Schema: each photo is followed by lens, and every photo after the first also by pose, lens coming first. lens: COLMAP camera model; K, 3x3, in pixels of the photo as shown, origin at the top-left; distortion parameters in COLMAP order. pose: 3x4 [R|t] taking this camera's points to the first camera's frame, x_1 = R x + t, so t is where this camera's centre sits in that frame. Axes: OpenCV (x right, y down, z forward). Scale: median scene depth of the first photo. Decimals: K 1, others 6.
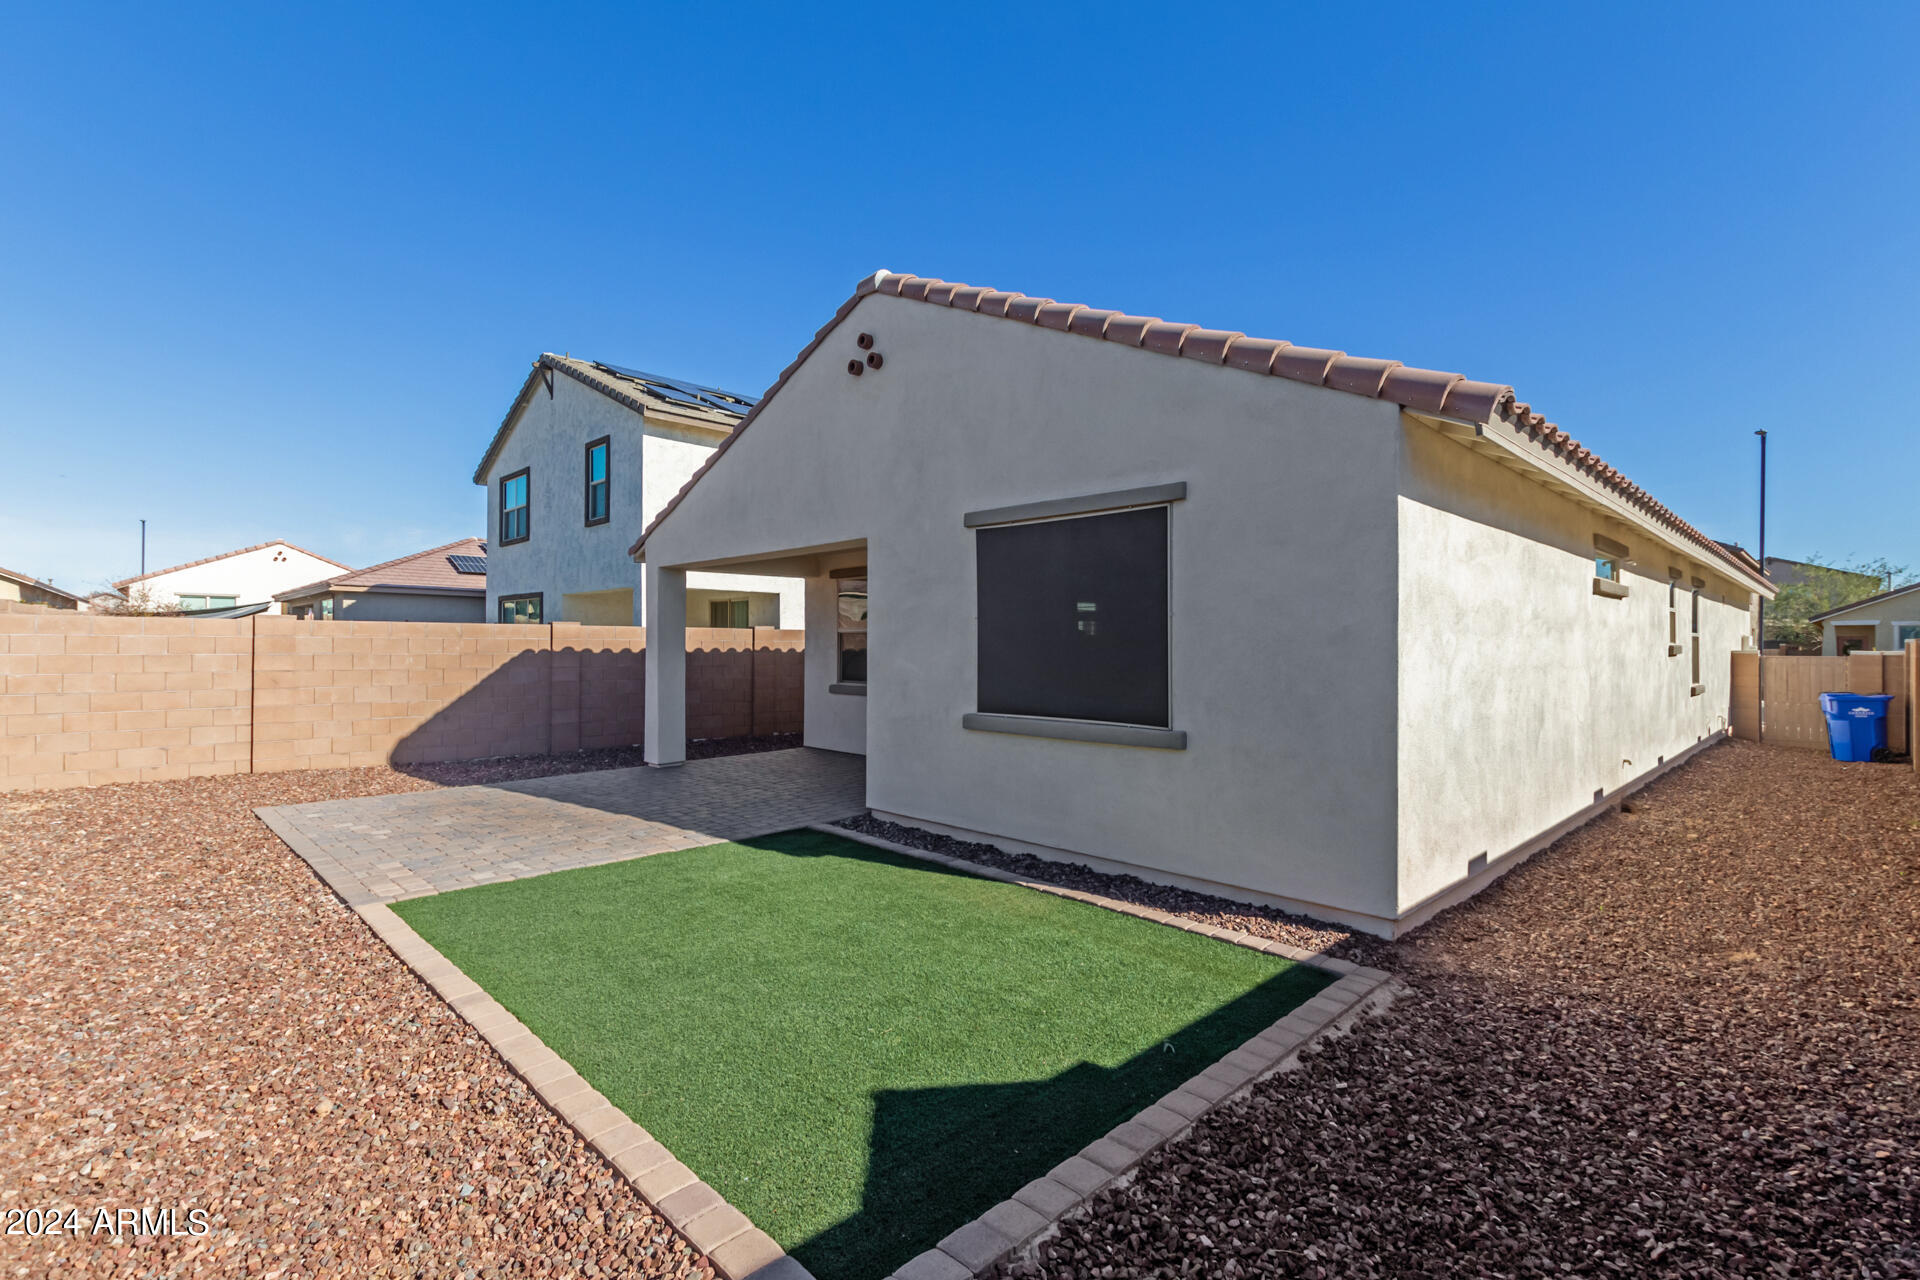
lens RADIAL K [[879.7, 0, 966.5], [0, 879.7, 642.9], [0, 0, 1]] dist [-0.000256, -0.000495]
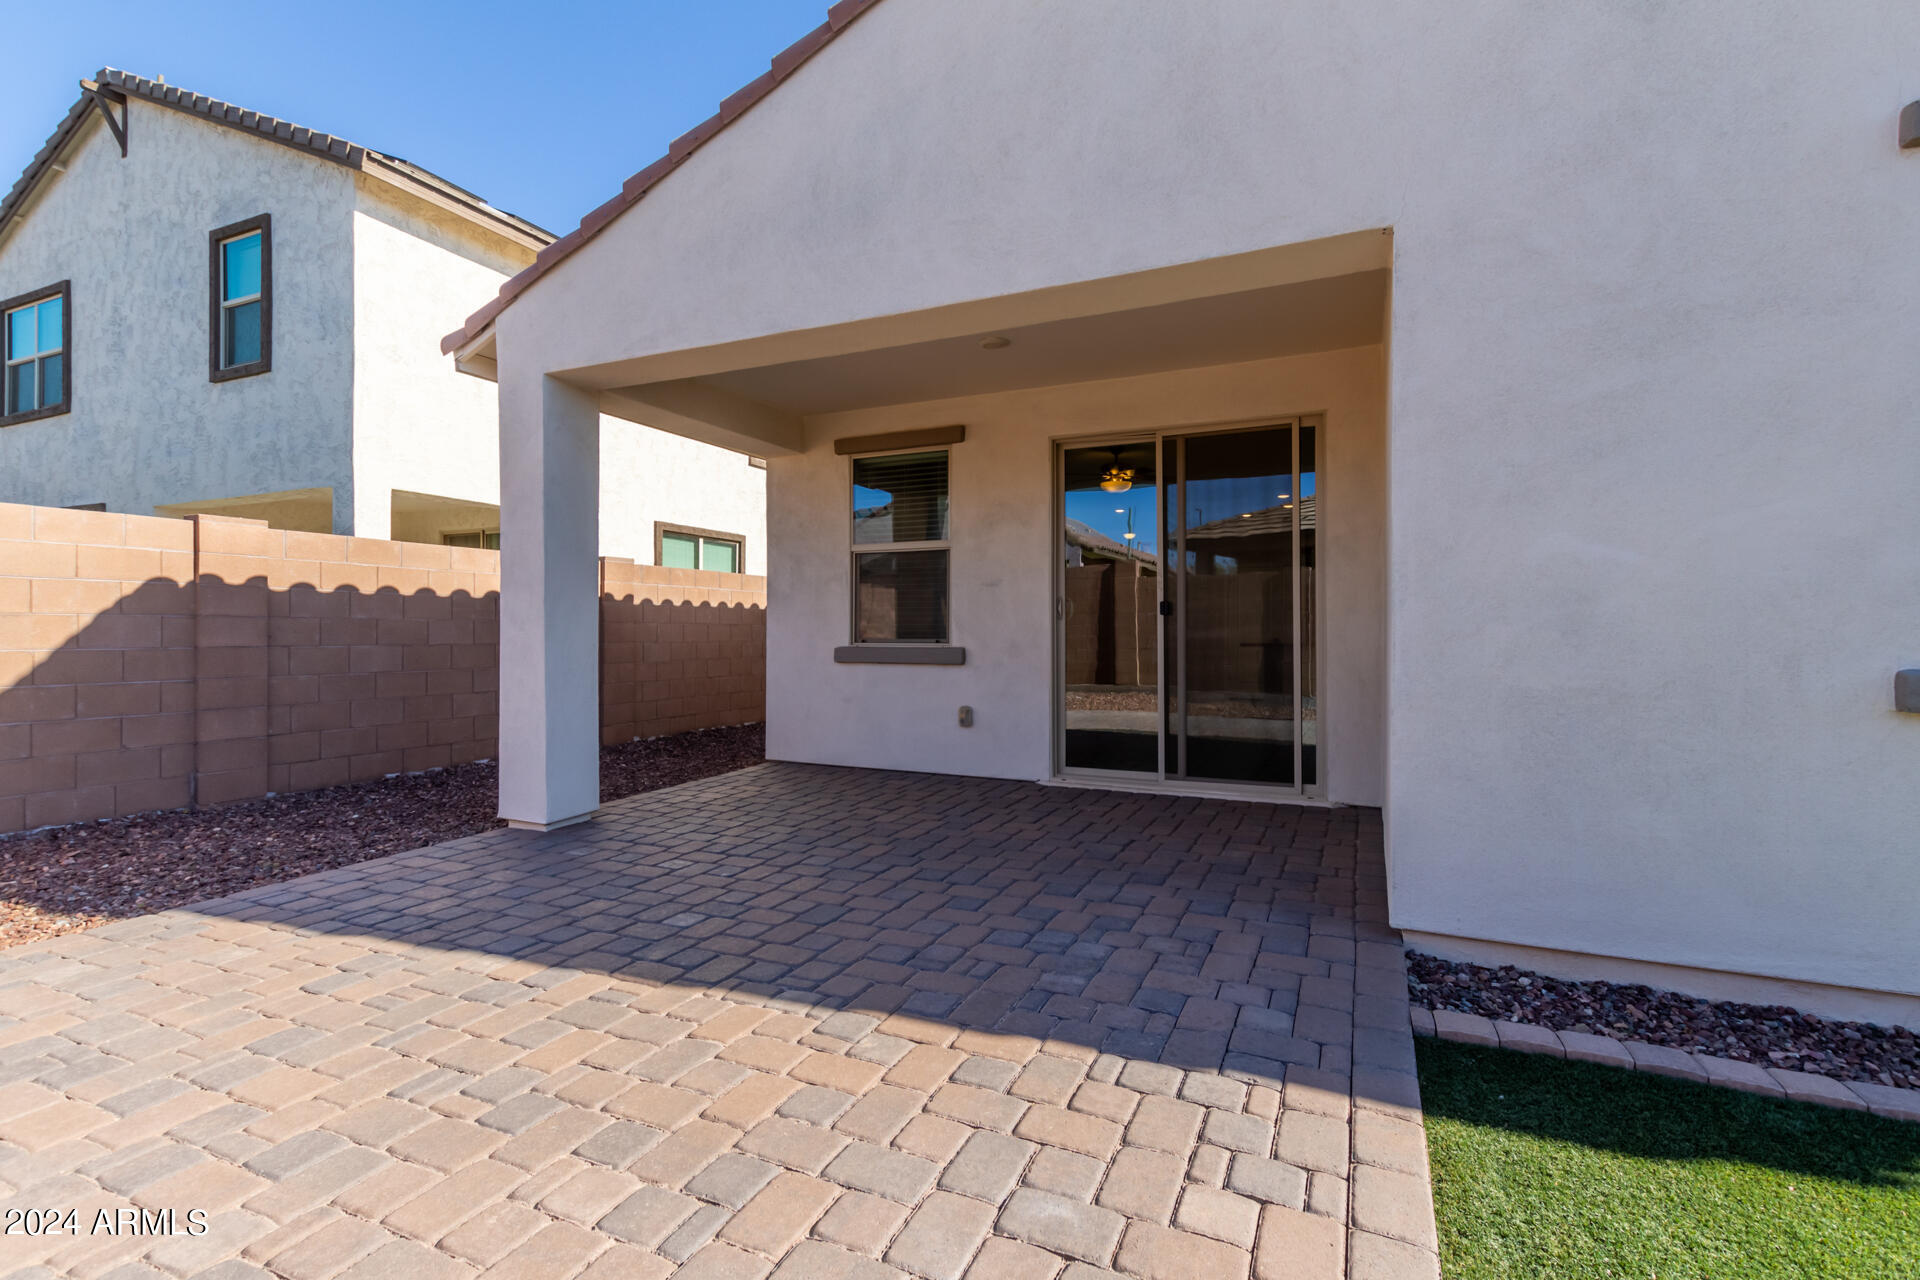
lens RADIAL K [[885.6, 0, 963.1], [0, 885.6, 636.3], [0, 0, 1]] dist [0.004191, -0.001134]
pose [[0.936424, -0.002971, 0.350859, -0.265970], [0.000439, 0.999973, 0.007295, 0.035346], [-0.350871, -0.006677, 0.936400, 0.439831]]
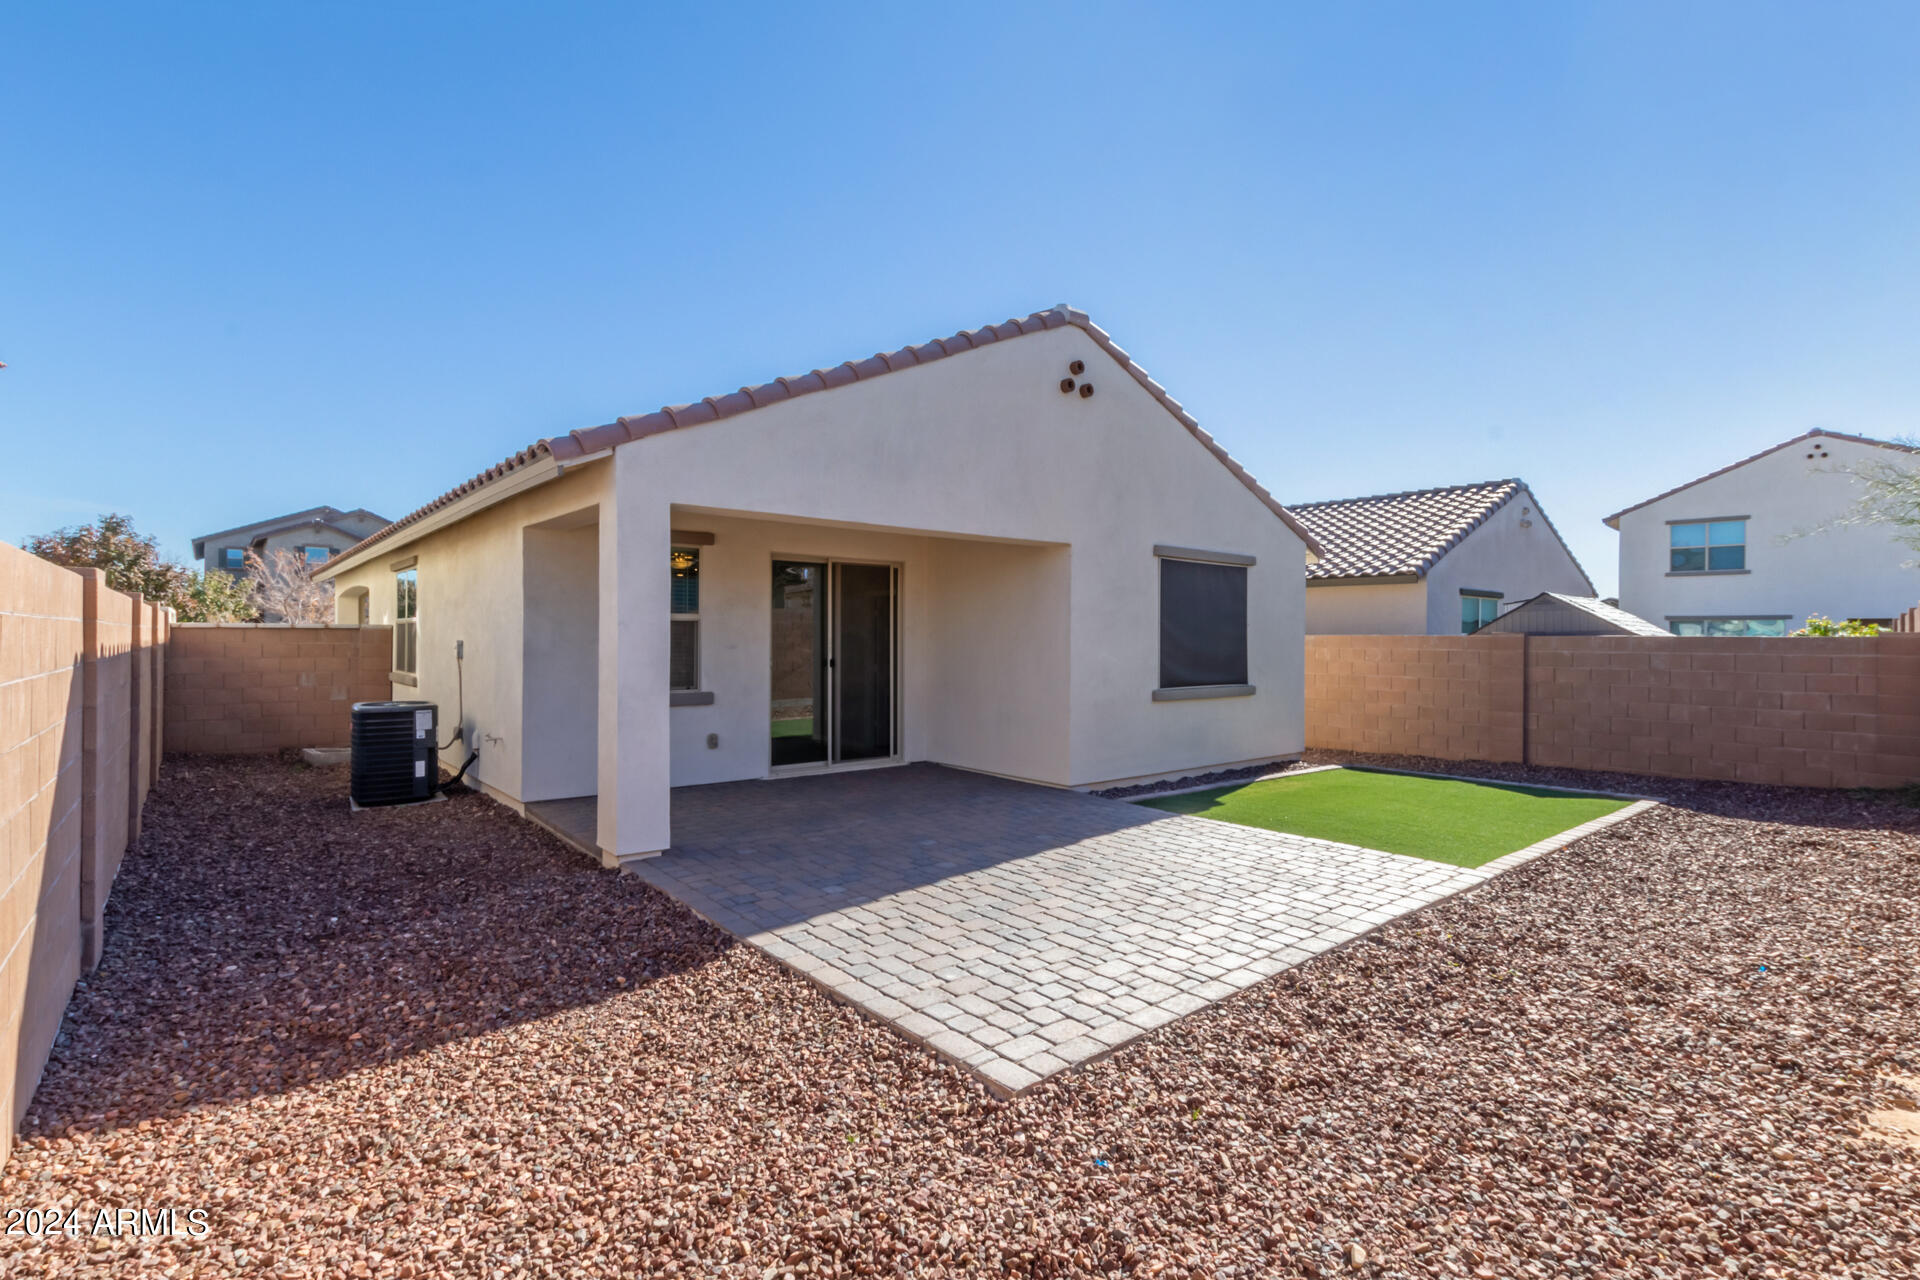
lens RADIAL K [[885.6, 0, 963.1], [0, 885.6, 636.3], [0, 0, 1]] dist [0.004191, -0.001134]
pose [[0.082980, -0.001392, 0.996550, -0.775030], [-0.009628, 0.999951, 0.002199, -0.002441], [-0.996505, -0.009778, 0.082962, 0.652979]]
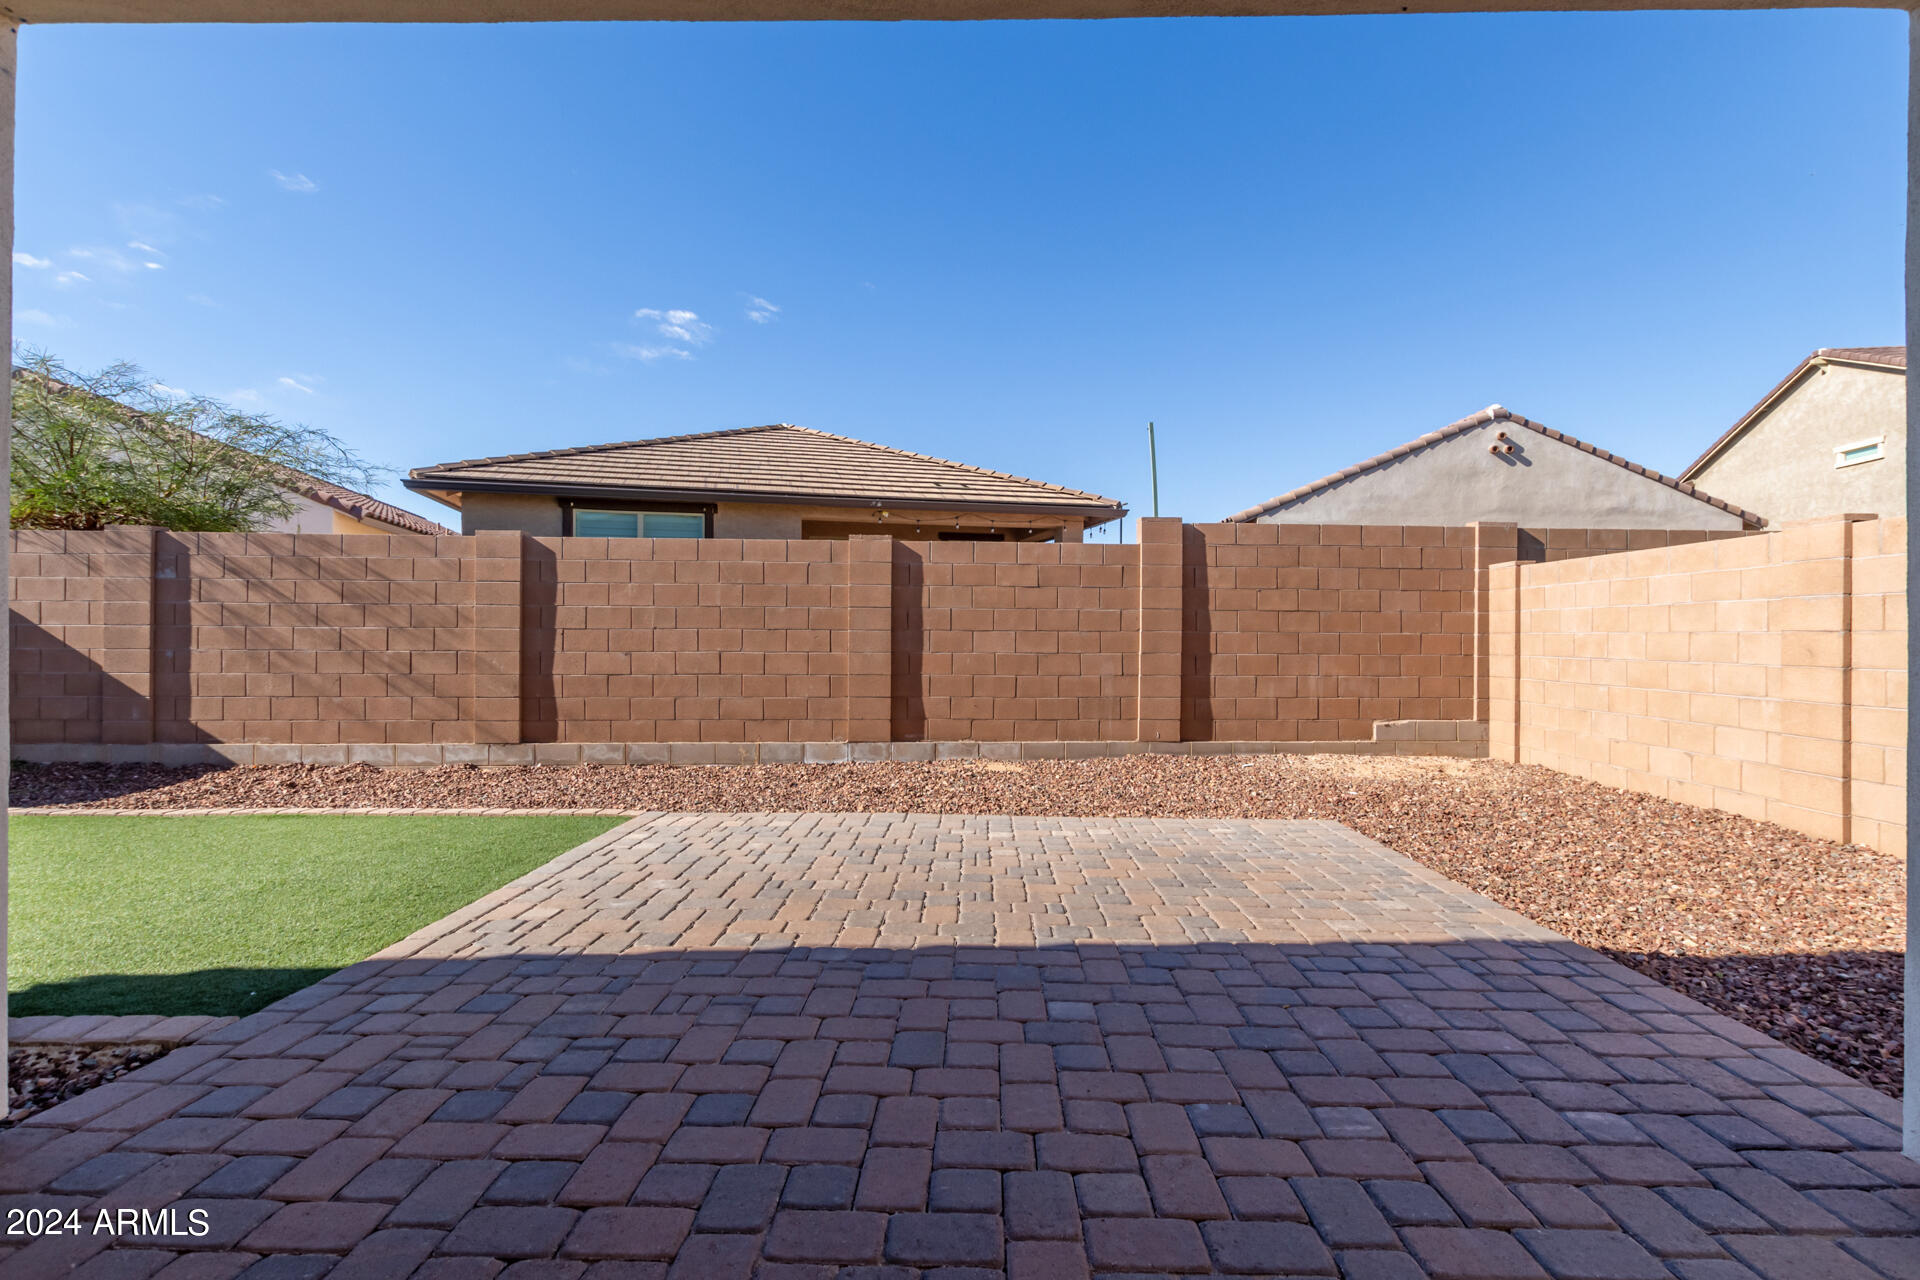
lens RADIAL K [[879.7, 0, 966.5], [0, 879.7, 642.9], [0, 0, 1]] dist [-0.000256, -0.000495]
pose [[-0.722600, -0.001729, -0.691264, -0.086531], [-0.005175, 0.999982, 0.002909, 0.032771], [0.691247, 0.005679, -0.722596, 0.851263]]
